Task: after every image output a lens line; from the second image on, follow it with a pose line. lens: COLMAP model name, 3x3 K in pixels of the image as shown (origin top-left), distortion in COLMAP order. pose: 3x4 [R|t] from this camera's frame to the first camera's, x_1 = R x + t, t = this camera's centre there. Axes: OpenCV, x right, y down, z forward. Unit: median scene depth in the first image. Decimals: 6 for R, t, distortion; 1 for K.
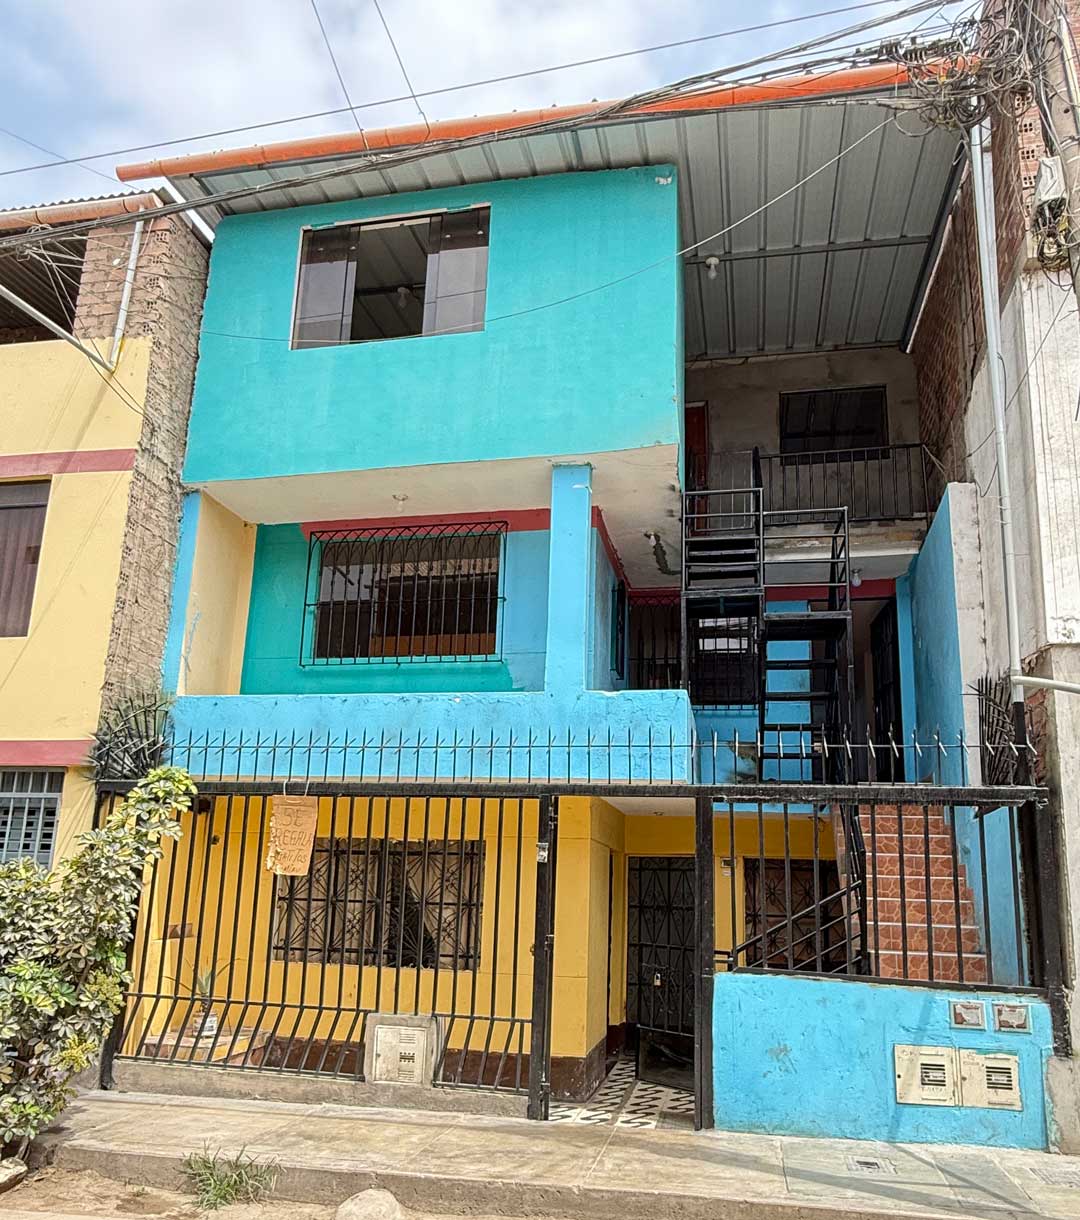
lens RADIAL K [[1030.3, 0, 541.7], [0, 1030.3, 673.6], [0, 0, 1]] dist [-0.047716, 0.070148]
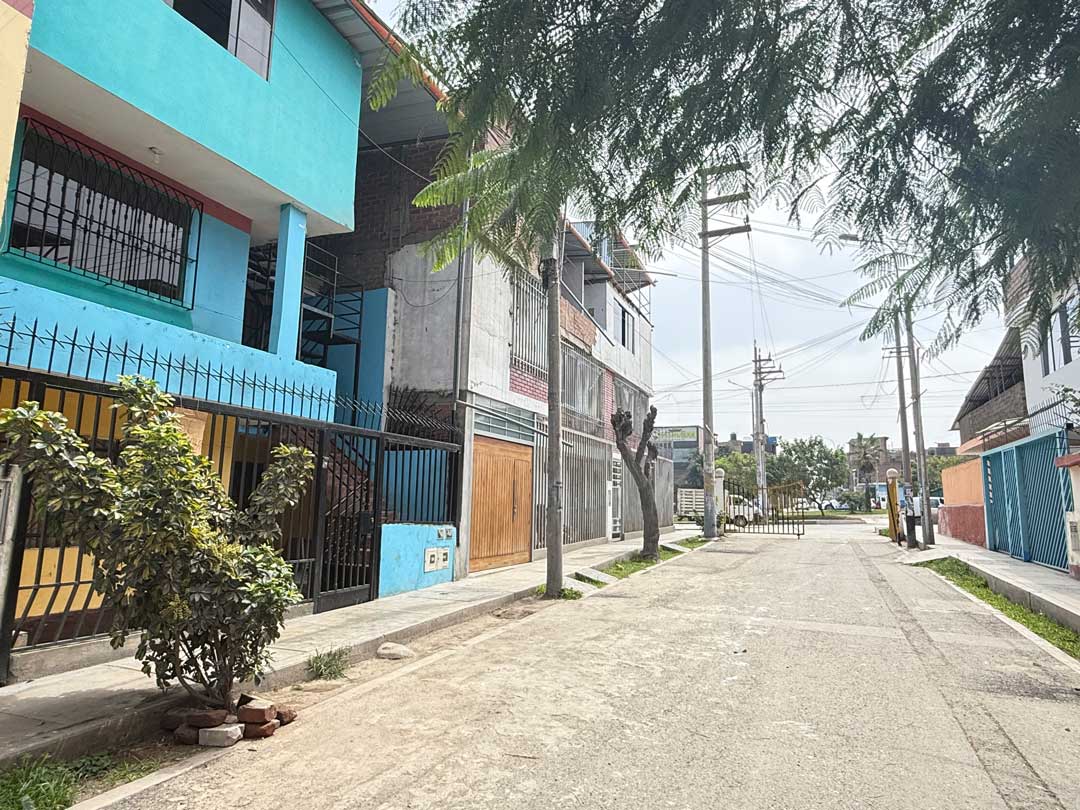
lens RADIAL K [[651.1, 0, 540.0], [0, 651.1, 405.0], [0, 0, 1]] dist [0.002540, 0.000238]
pose [[0.175965, 0.110981, 0.978120, -0.969917], [-0.246976, 0.966821, -0.065268, 0.064406], [-0.952911, -0.230088, 0.197536, 0.456218]]
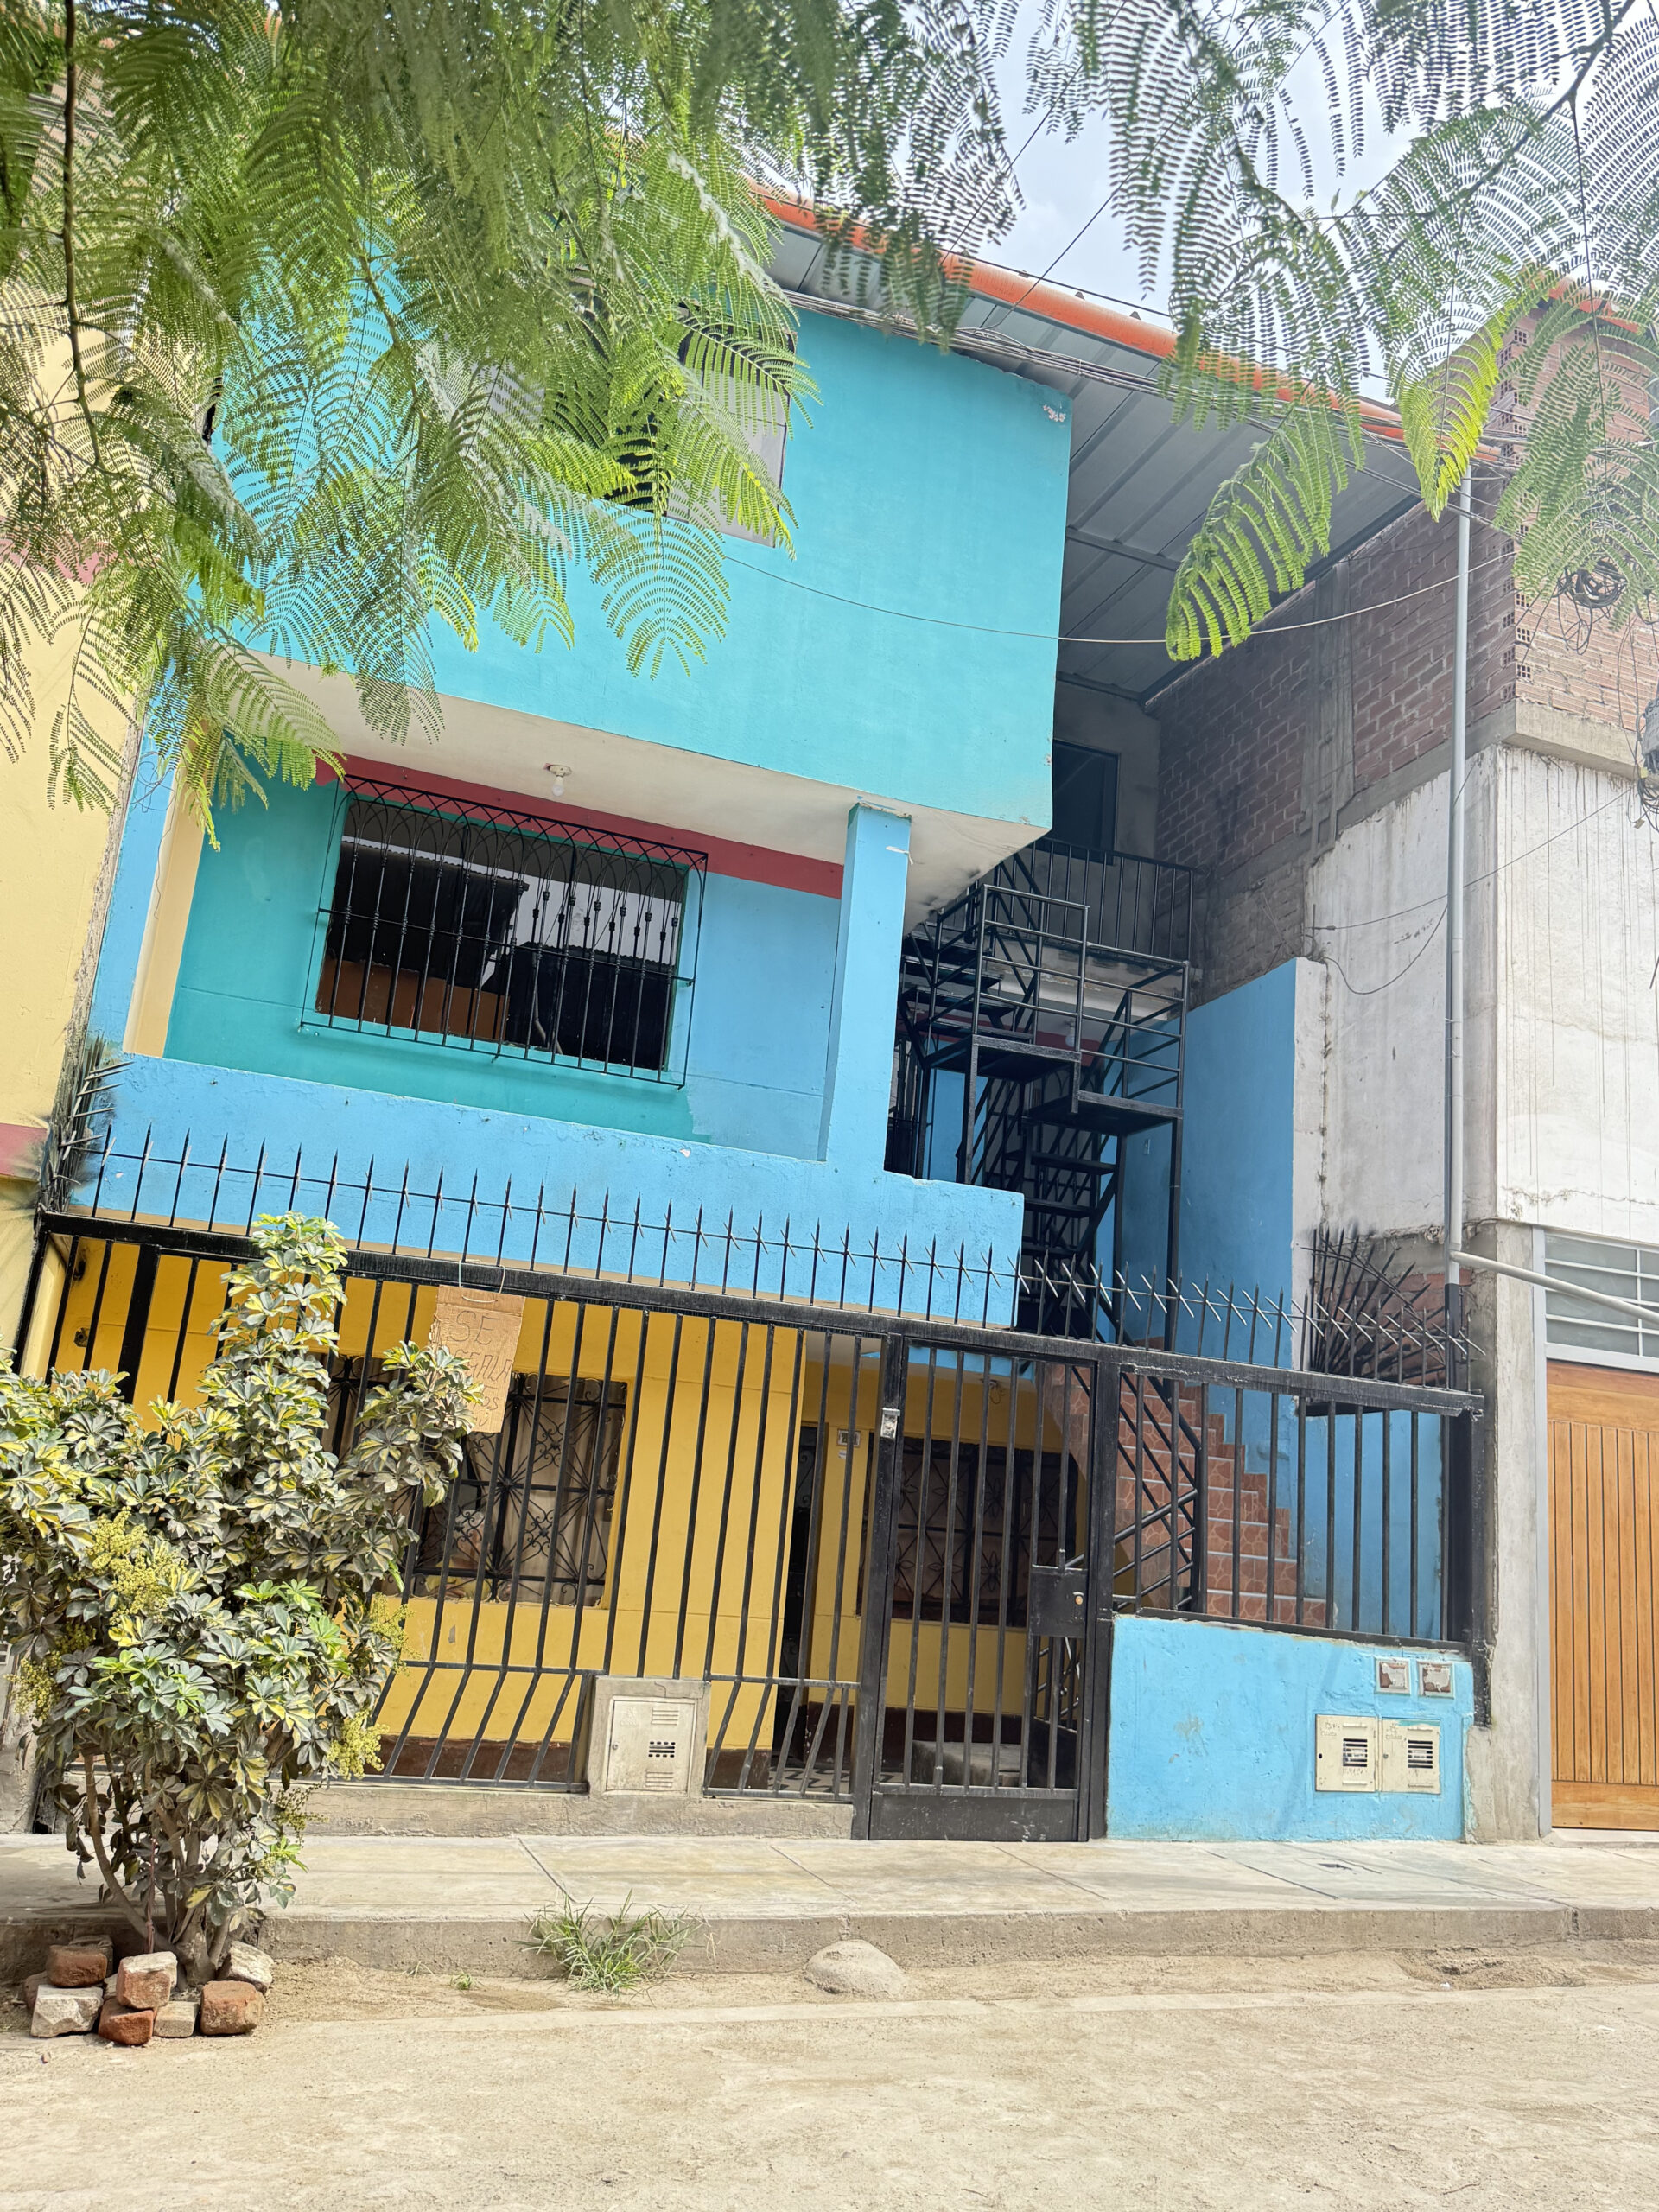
lens RADIAL K [[1692.1, 0, 834.2], [0, 1692.1, 1133.0], [0, 0, 1]] dist [0.003947, -0.001205]
pose [[0.840650, 0.154320, 0.519128, -0.590646], [-0.176640, 0.984254, -0.006544, 0.006512], [-0.511963, -0.086198, 0.854672, 0.123324]]
